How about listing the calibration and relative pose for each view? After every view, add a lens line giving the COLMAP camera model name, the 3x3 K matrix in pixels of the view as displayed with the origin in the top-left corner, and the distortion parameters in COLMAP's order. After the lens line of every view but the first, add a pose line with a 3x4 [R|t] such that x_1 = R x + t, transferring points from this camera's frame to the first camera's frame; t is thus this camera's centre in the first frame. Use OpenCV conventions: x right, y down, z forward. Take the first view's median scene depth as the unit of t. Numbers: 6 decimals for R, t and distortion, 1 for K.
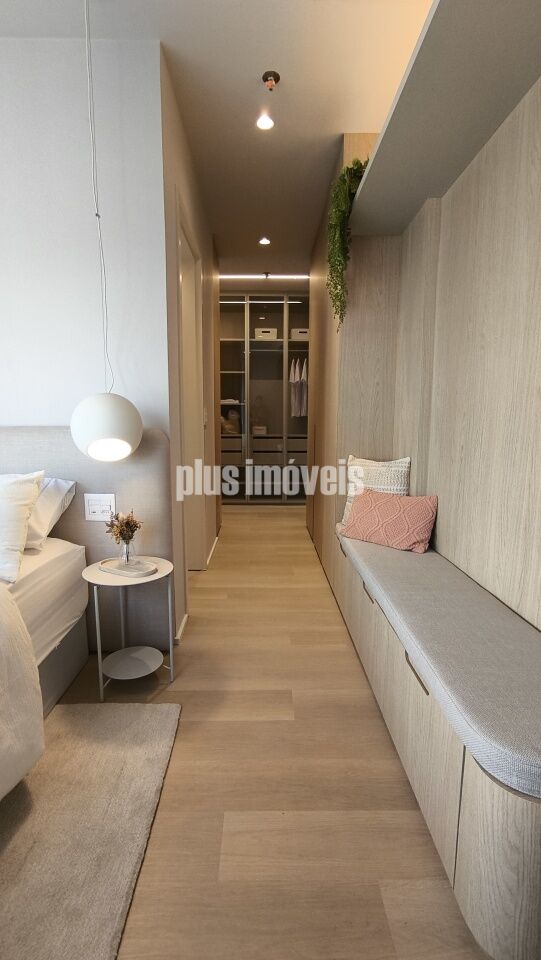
lens RADIAL K [[431.0, 0, 270.5], [0, 431.0, 480.0], [0, 0, 1]] dist [-0.004415, 0.000472]
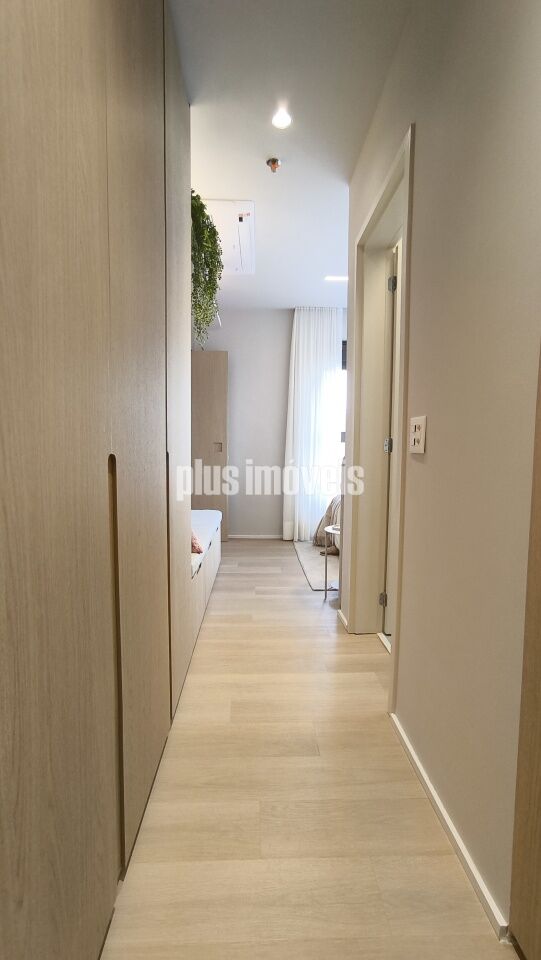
lens RADIAL K [[431.0, 0, 270.5], [0, 431.0, 480.0], [0, 0, 1]] dist [-0.004415, 0.000472]
pose [[-0.999495, -0.009512, -0.030331, 0.031743], [-0.015759, 0.976941, 0.212927, -0.273980], [0.027606, 0.213297, -0.976597, 2.004497]]
